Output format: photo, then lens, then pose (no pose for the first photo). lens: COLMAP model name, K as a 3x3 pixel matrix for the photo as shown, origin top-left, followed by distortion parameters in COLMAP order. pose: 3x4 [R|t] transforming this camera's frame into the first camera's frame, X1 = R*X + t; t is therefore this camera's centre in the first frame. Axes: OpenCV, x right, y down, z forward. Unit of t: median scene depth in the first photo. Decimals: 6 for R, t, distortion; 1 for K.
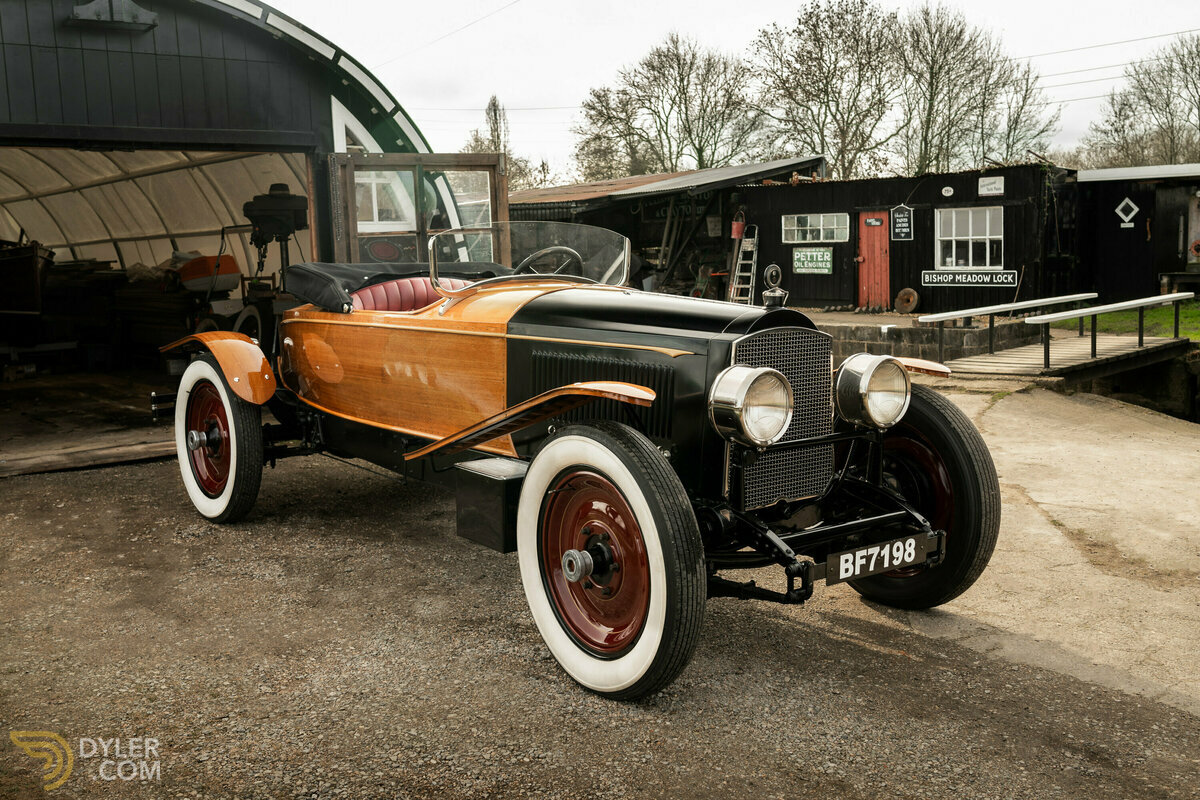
lens RADIAL K [[1226.3, 0, 600.0], [0, 1226.3, 400.0], [0, 0, 1]] dist [0.011903, -0.000185]
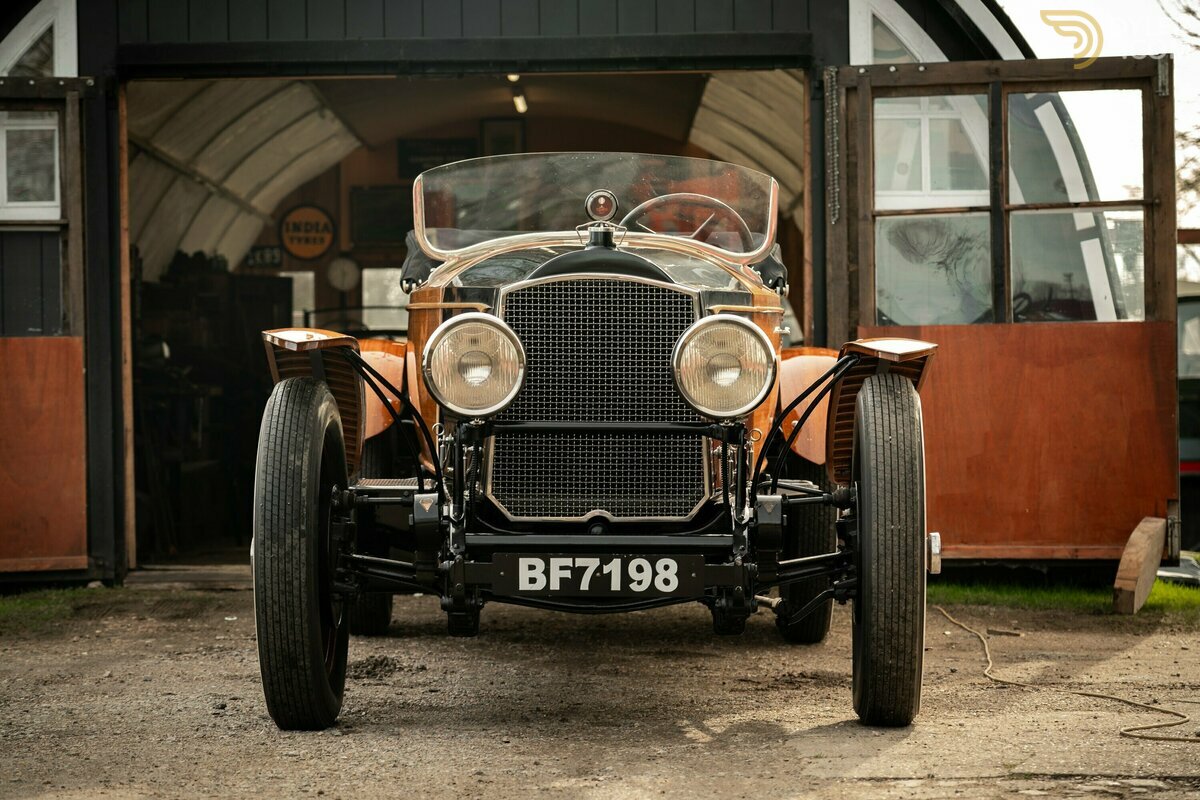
lens RADIAL K [[3715.9, 0, 600.0], [0, 3715.9, 400.0], [0, 0, 1]] dist [0.026220, 0.238374]
pose [[0.788924, 0.013643, -0.614339, 1.556841], [-0.084982, 0.992569, -0.087090, 0.213705], [0.608585, 0.120915, 0.784221, -0.739146]]
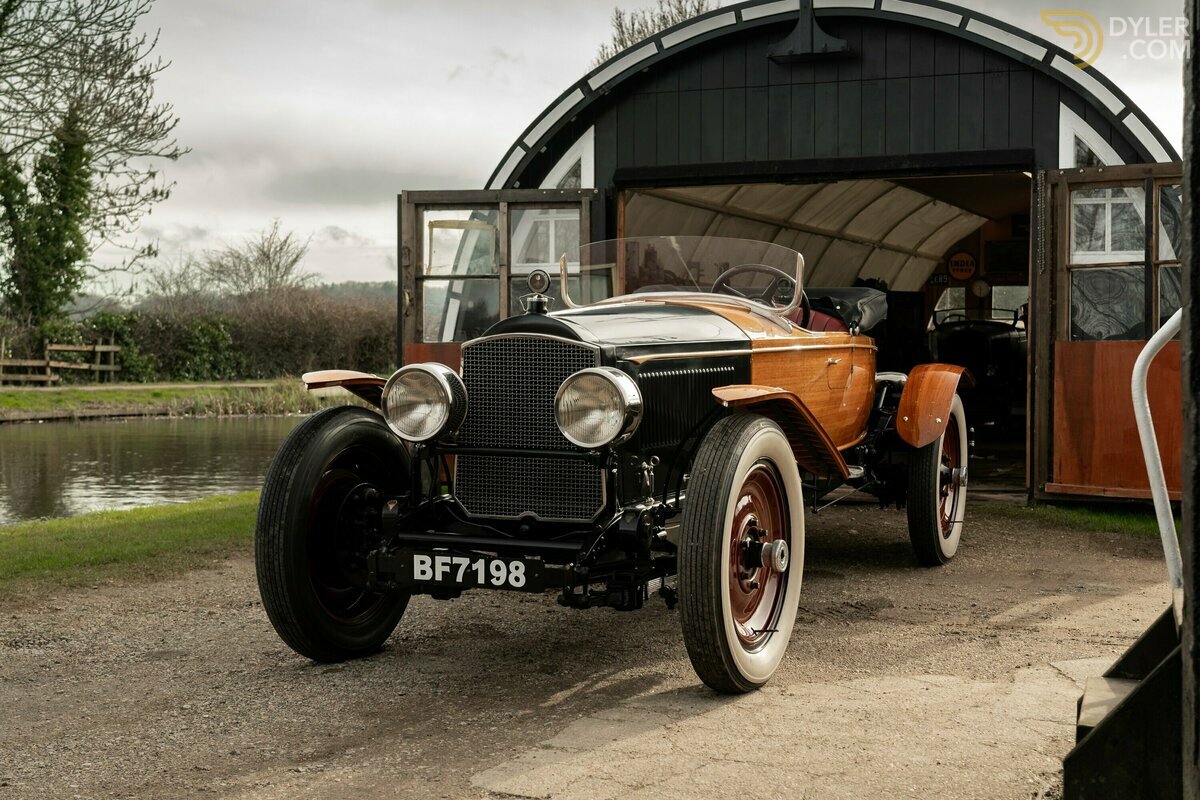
lens RADIAL K [[1713.4, 0, 668.0], [0, 1713.4, 387.9], [0, 0, 1]] dist [0.044195, 0.009949]
pose [[0.527648, 0.046274, -0.848202, 1.395042], [-0.118699, 0.992735, -0.019681, -0.003675], [0.841129, 0.111065, 0.529307, 0.402362]]
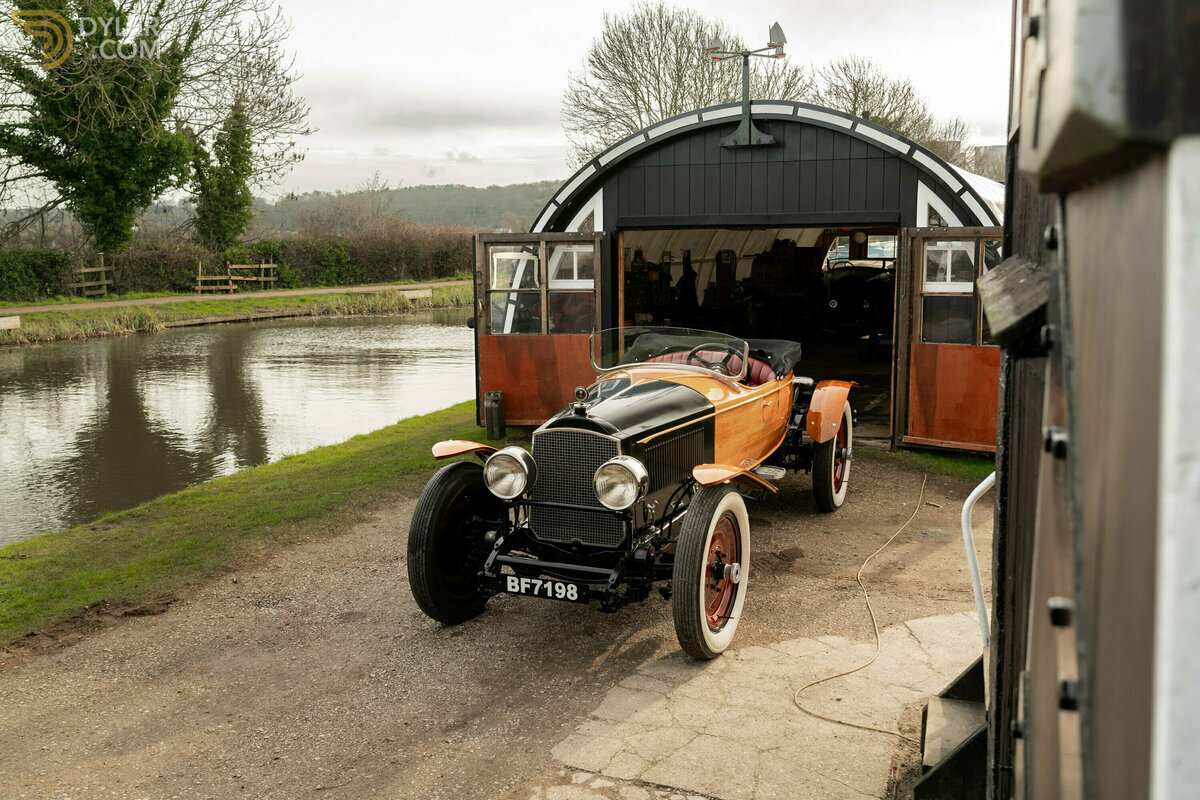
lens RADIAL K [[1164.7, 0, 600.0], [0, 1164.7, 400.0], [0, 0, 1]] dist [0.042134, 0.004051]
pose [[0.498054, 0.145399, -0.854869, 1.438023], [-0.110050, 0.988469, 0.104007, -0.256029], [0.860135, 0.042277, 0.508312, 0.306850]]
